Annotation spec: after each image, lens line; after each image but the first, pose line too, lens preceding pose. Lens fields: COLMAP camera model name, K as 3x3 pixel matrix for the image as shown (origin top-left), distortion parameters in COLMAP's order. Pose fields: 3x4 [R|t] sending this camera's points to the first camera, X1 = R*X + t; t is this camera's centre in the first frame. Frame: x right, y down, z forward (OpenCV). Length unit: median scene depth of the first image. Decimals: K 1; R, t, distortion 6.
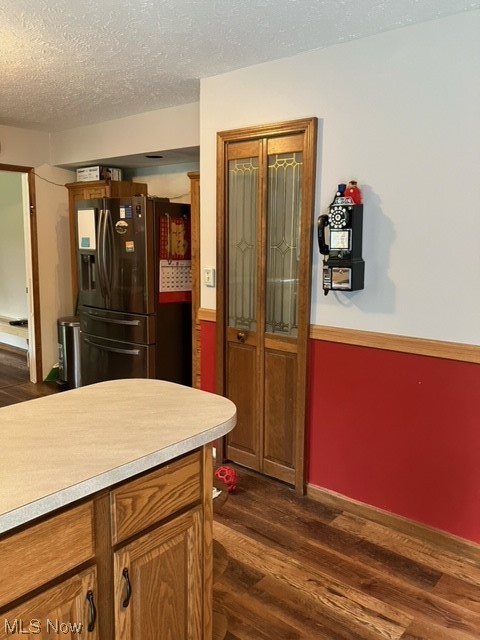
lens RADIAL K [[526.5, 0, 238.5], [0, 526.5, 316.4], [0, 0, 1]] dist [0.043913, -0.033726]
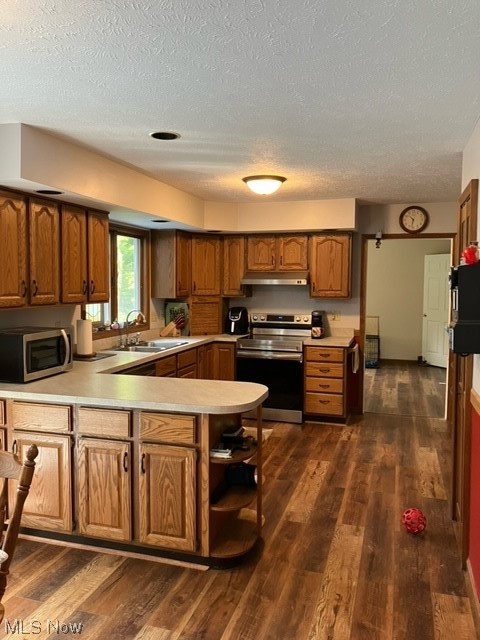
lens RADIAL K [[526.5, 0, 238.5], [0, 526.5, 319.6], [0, 0, 1]] dist [0.043913, -0.033726]
pose [[0.394815, 0.065281, -0.916439, 1.096823], [-0.147747, 0.989002, 0.006798, -0.063497], [0.906803, 0.132717, 0.400118, 0.284466]]
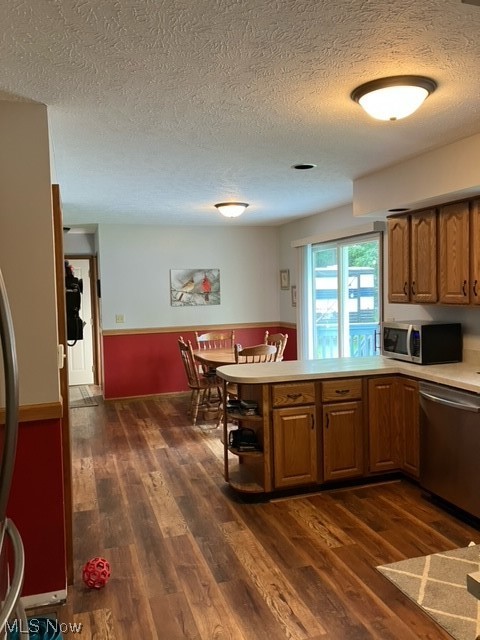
lens RADIAL K [[526.5, 0, 240.5], [0, 526.5, 320.1], [0, 0, 1]] dist [0.043913, -0.033726]
pose [[-0.847850, -0.015667, 0.530005, -1.053972], [0.103647, 0.975384, 0.194637, -0.376976], [-0.520008, 0.219957, -0.825355, 2.260265]]
